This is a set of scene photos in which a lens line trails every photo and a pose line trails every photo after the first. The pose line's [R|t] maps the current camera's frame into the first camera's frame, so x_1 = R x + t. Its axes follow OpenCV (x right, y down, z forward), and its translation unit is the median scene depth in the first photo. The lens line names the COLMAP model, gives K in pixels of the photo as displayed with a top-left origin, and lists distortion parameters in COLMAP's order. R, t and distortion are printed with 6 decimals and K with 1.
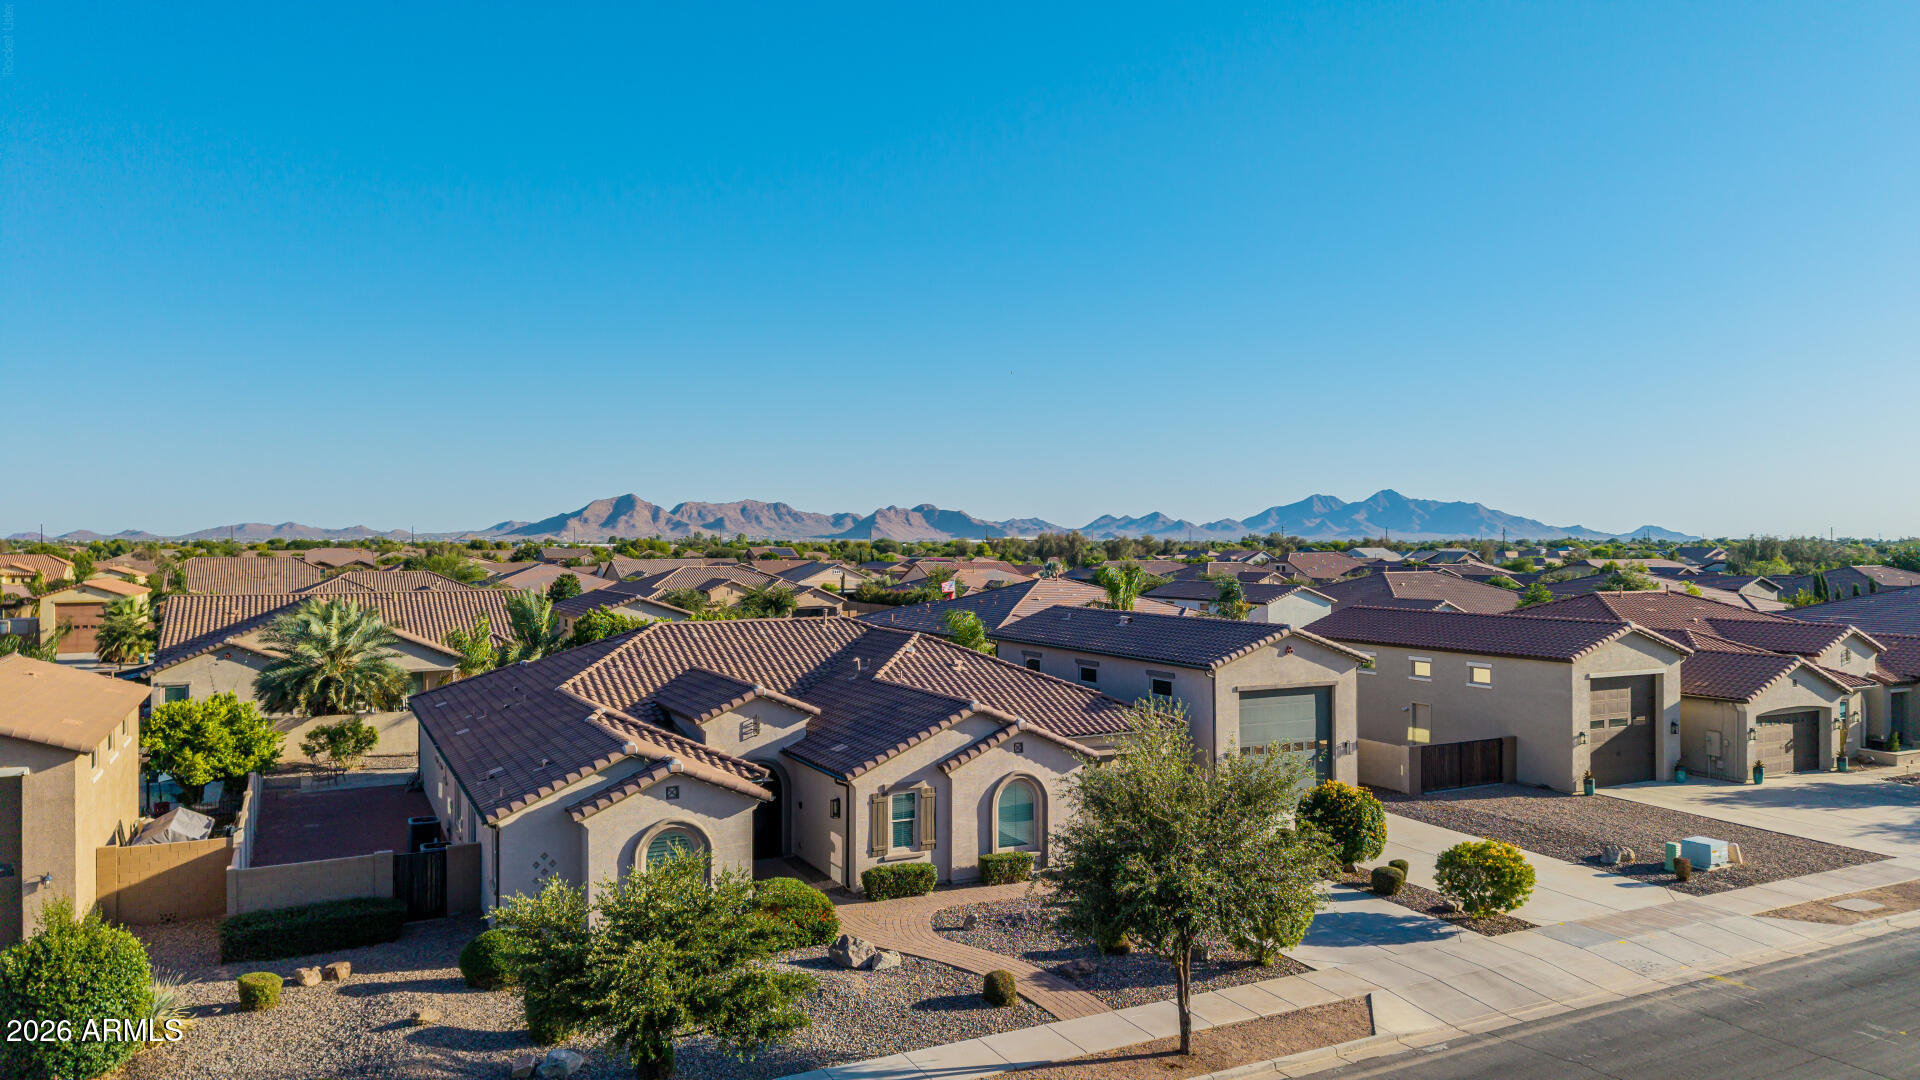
lens RADIAL K [[1270.9, 0, 960.0], [0, 1270.9, 540.0], [0, 0, 1]] dist [0.025385, -0.030655]
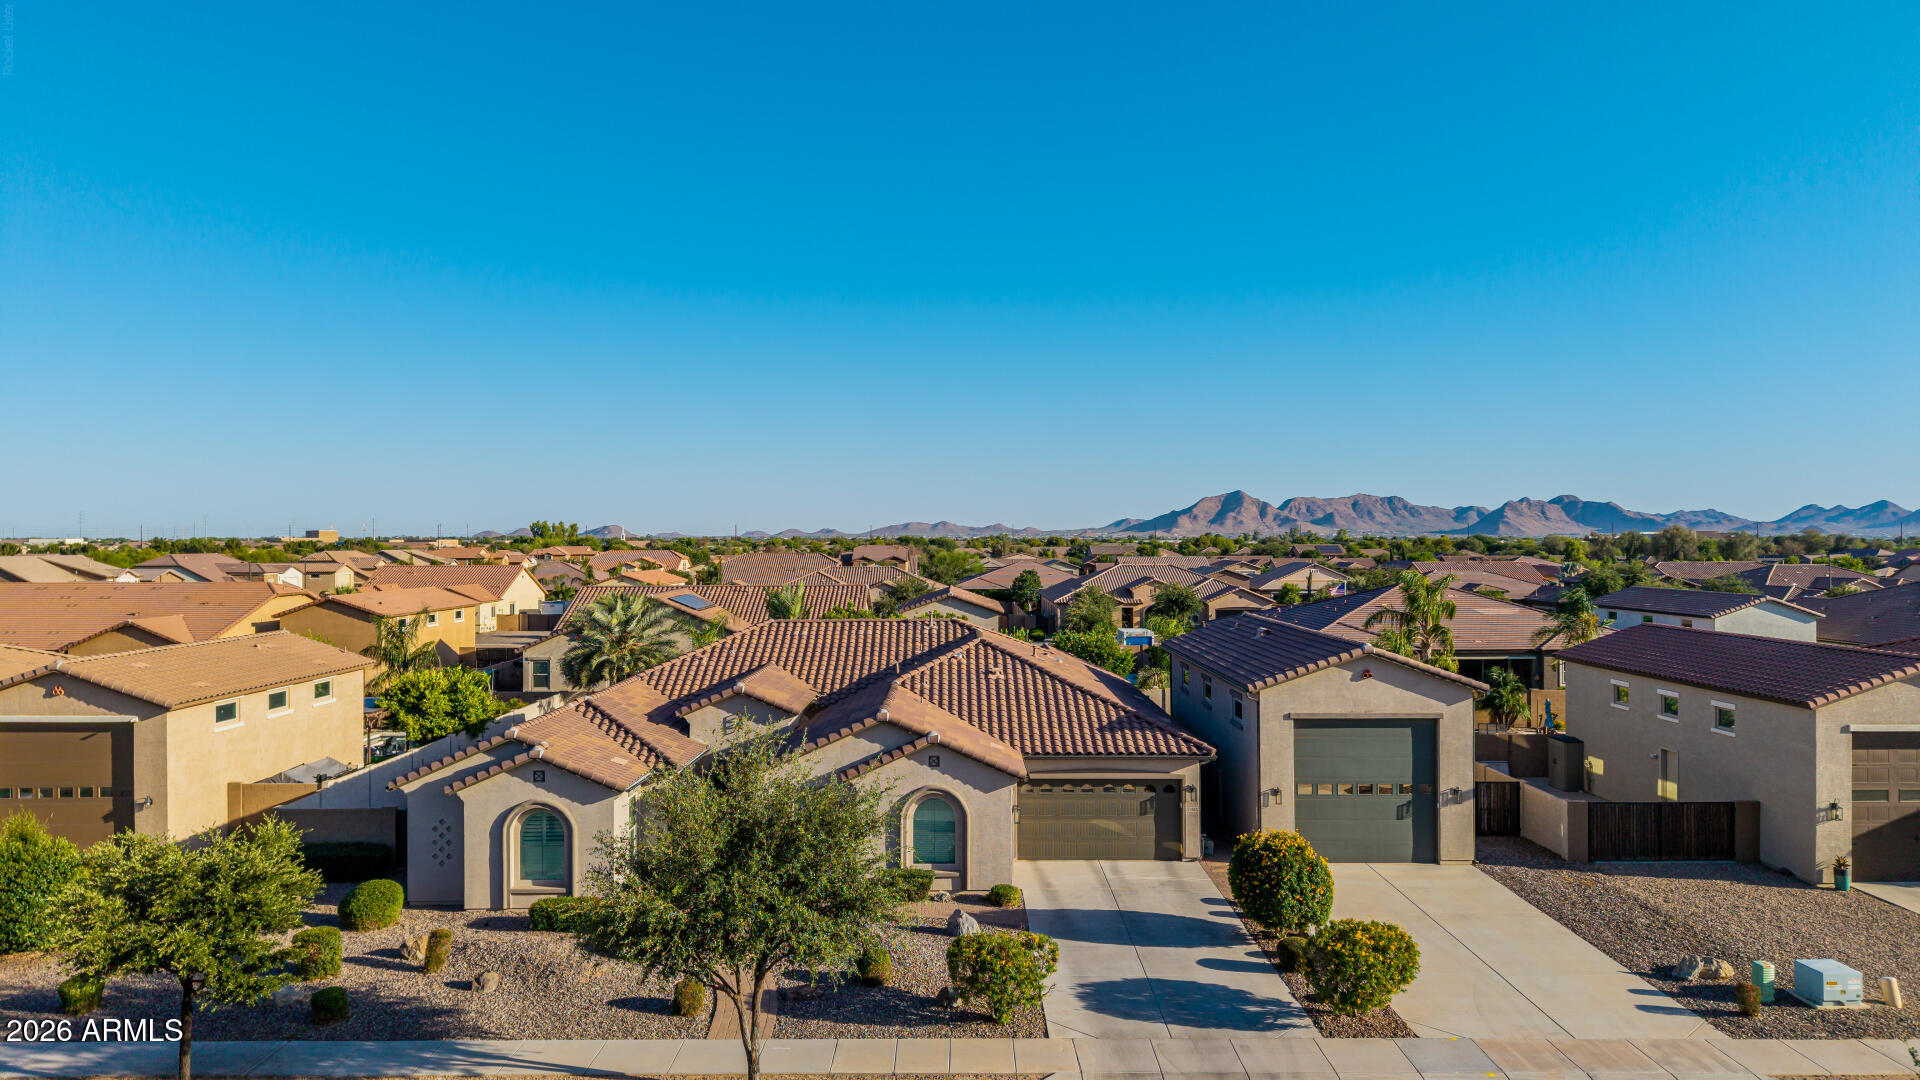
lens RADIAL K [[1270.9, 0, 960.0], [0, 1270.9, 540.0], [0, 0, 1]] dist [0.025385, -0.030655]
pose [[0.892656, -0.000503, -0.450738, 0.496922], [0.001885, 0.999995, 0.002617, -0.006464], [0.450734, -0.003186, 0.892653, 0.151912]]
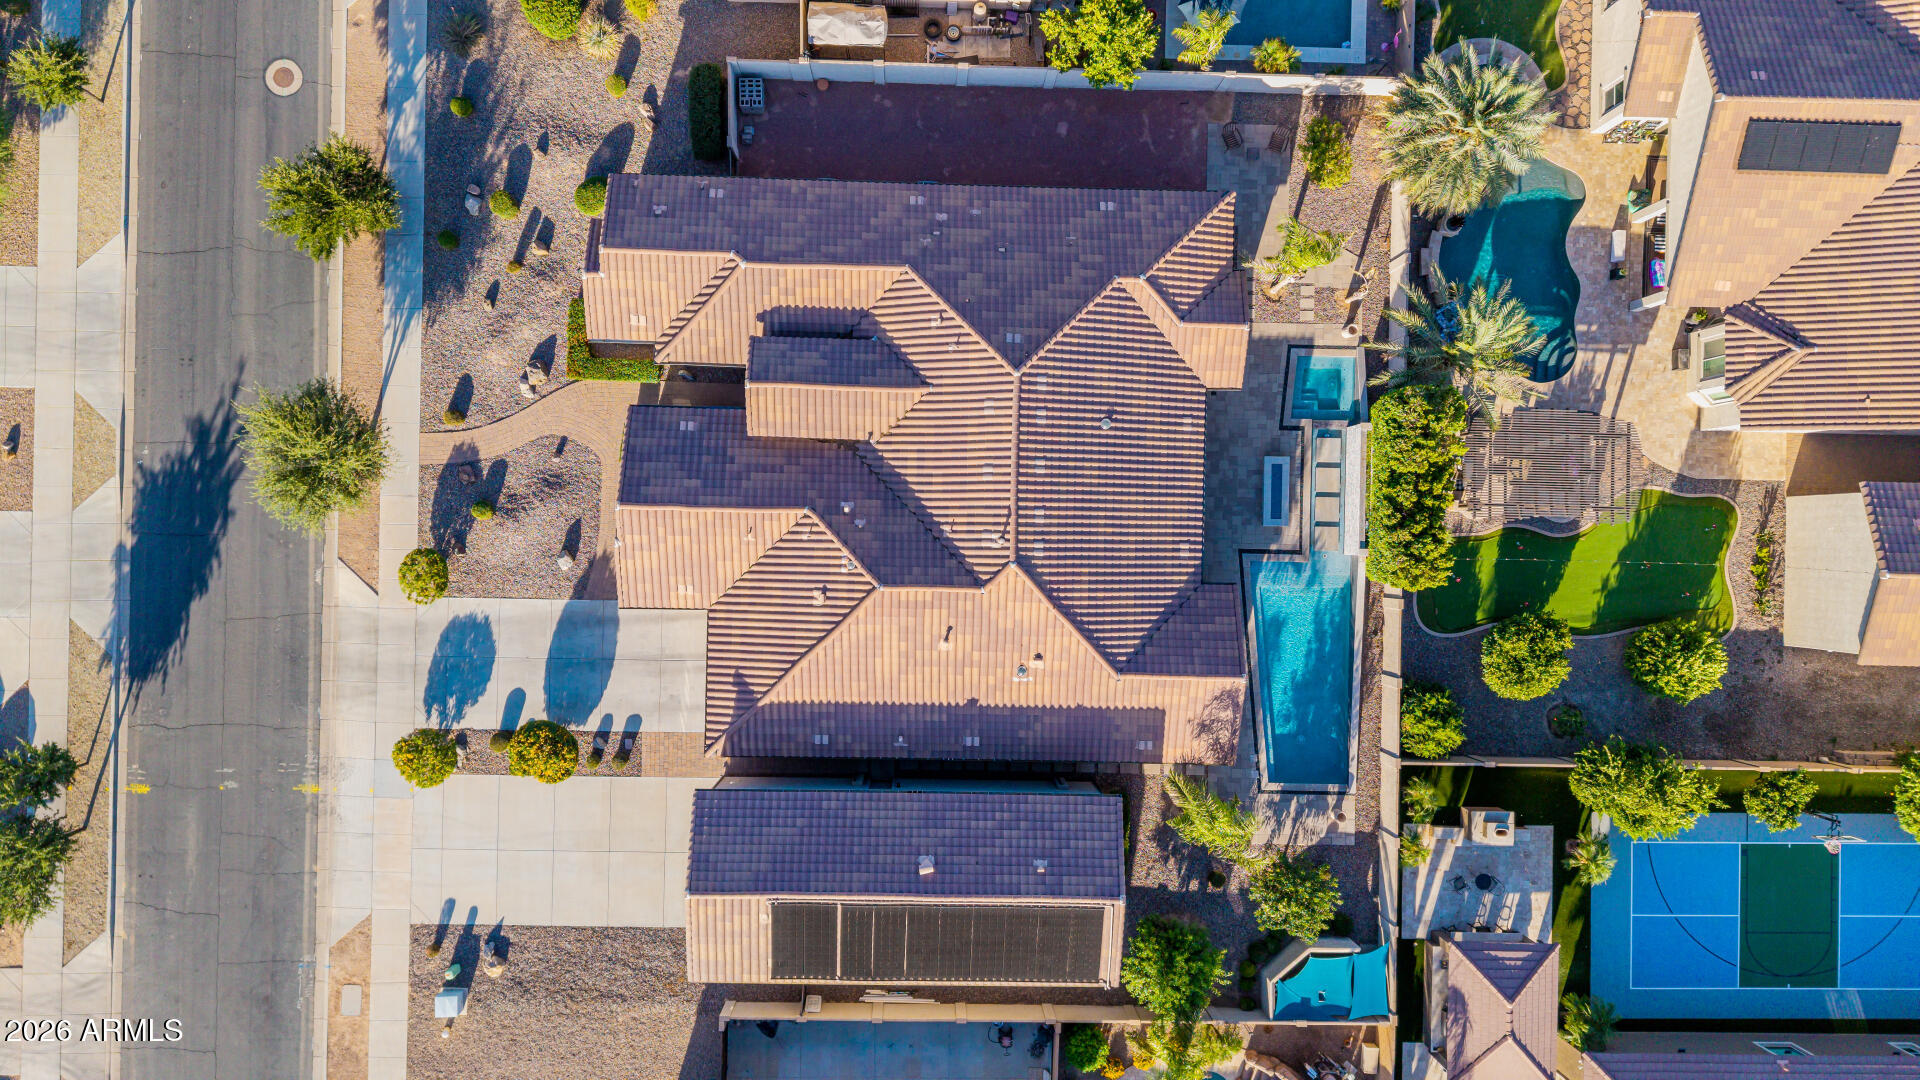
lens RADIAL K [[1270.9, 0, 960.0], [0, 1270.9, 540.0], [0, 0, 1]] dist [0.025385, -0.030655]
pose [[-0.471852, 0.881675, -0.002314, -0.122321], [-0.013112, -0.004393, 0.999904, -1.201896], [0.881580, 0.471837, 0.013633, 1.298963]]
